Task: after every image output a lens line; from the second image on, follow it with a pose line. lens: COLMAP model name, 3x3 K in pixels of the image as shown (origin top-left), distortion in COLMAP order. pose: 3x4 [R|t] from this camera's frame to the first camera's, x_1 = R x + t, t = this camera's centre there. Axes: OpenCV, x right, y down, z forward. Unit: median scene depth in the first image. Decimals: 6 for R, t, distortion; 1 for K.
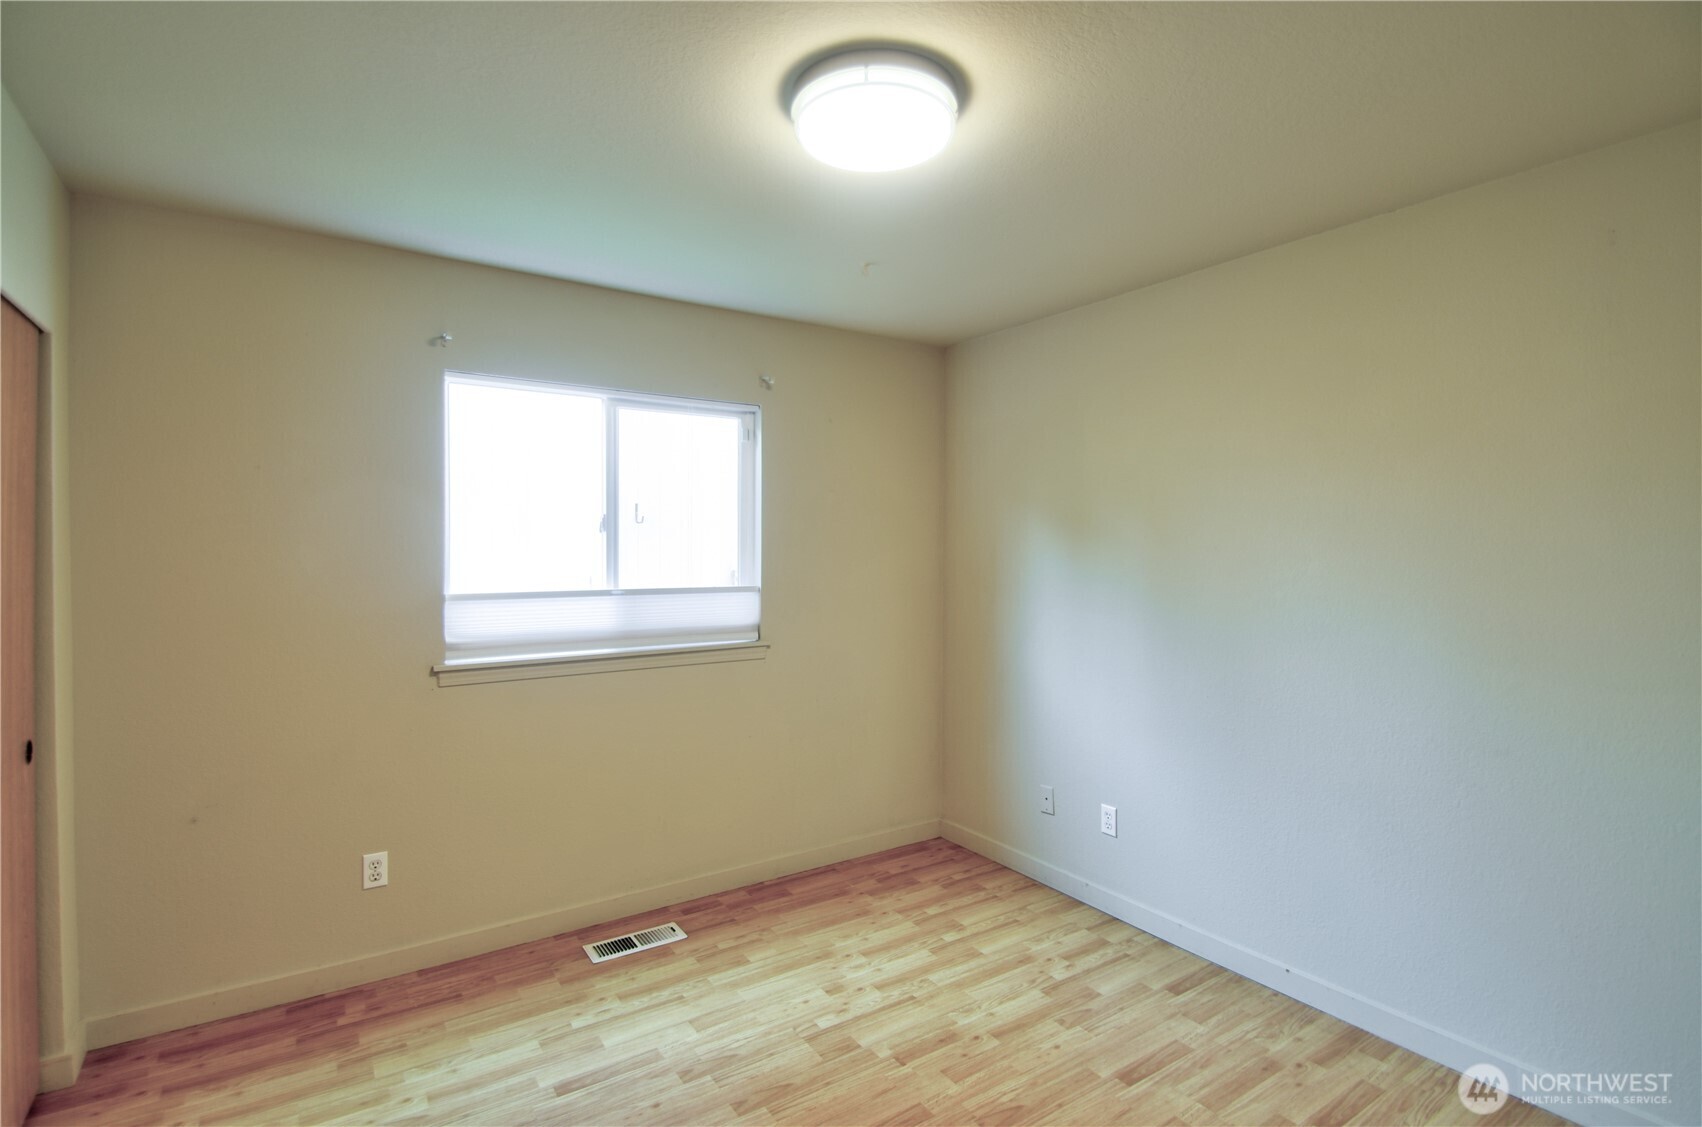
lens RADIAL K [[756.4, 0, 851.0], [0, 756.4, 563.5], [0, 0, 1]] dist [0.019940, -0.019245]
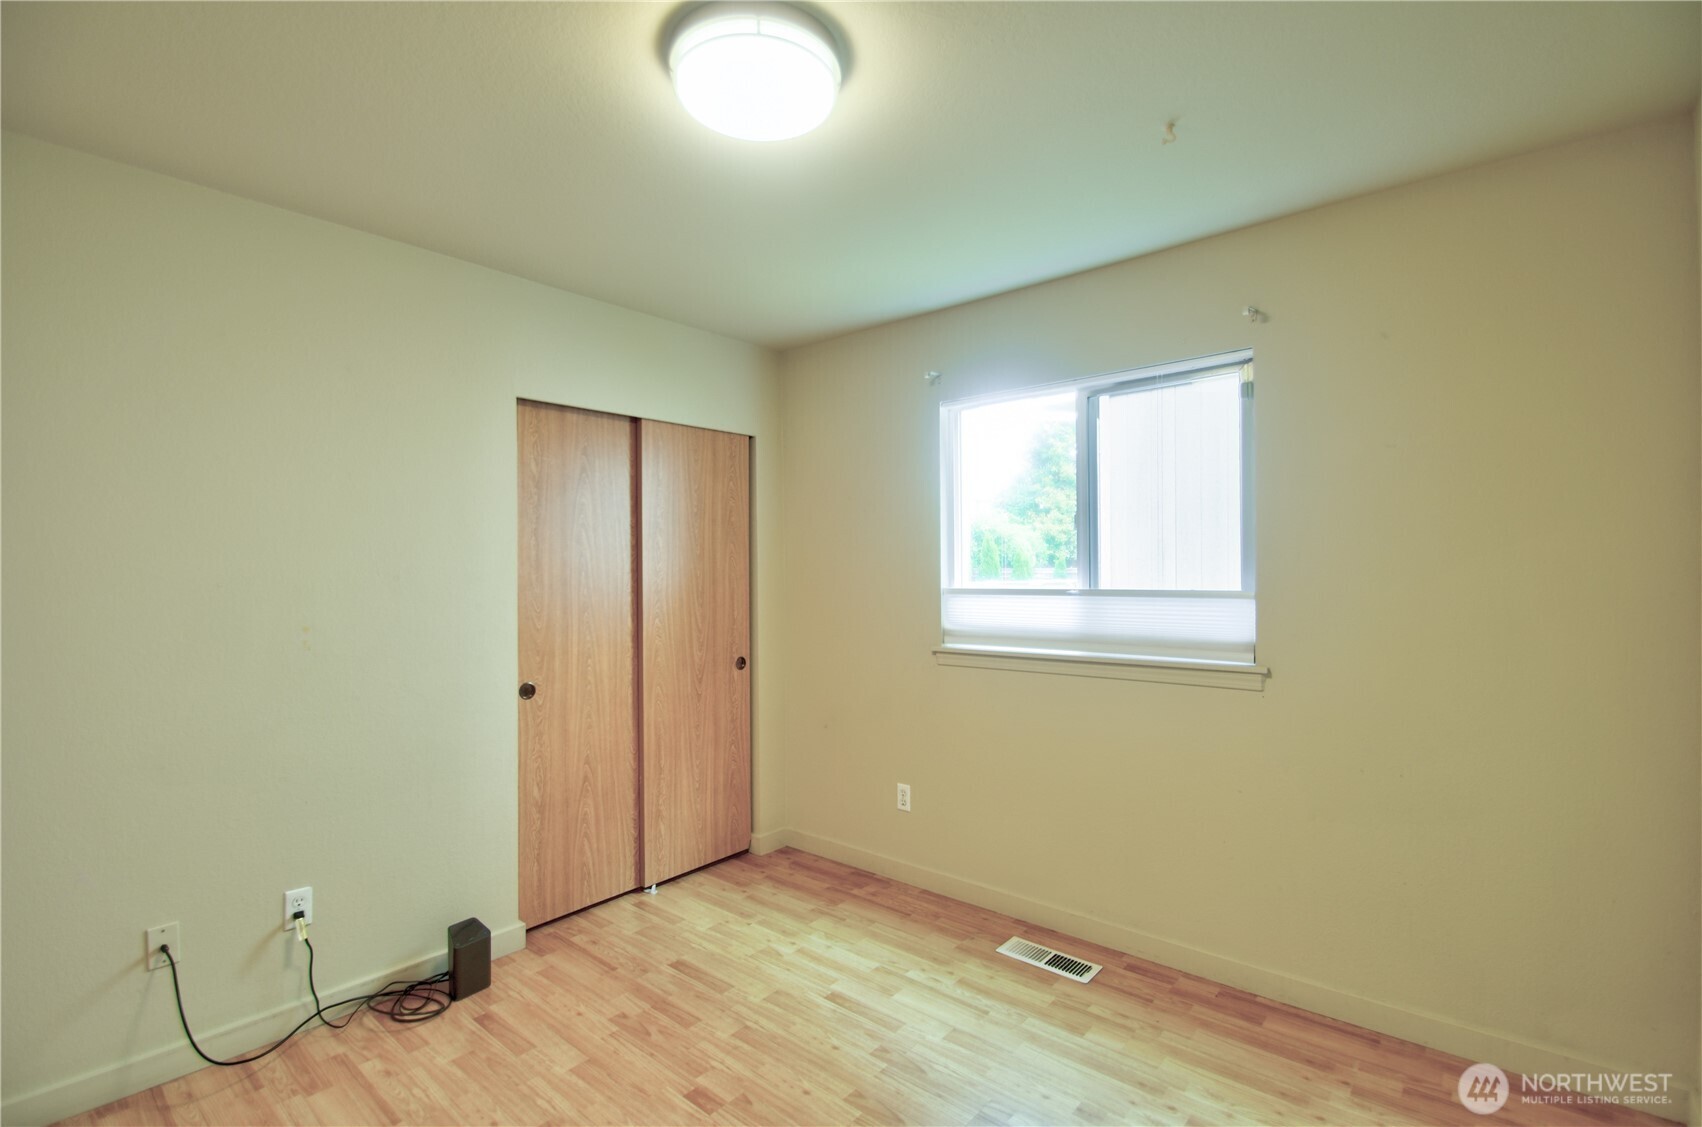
lens RADIAL K [[766.0, 0, 846.8], [0, 766.0, 572.4], [0, 0, 1]] dist [0.011130, -0.017615]
pose [[0.299060, -0.002226, -0.954232, 0.595813], [-0.008687, 0.999949, -0.005055, 0.023288], [0.954195, 0.009801, 0.299026, 0.499635]]
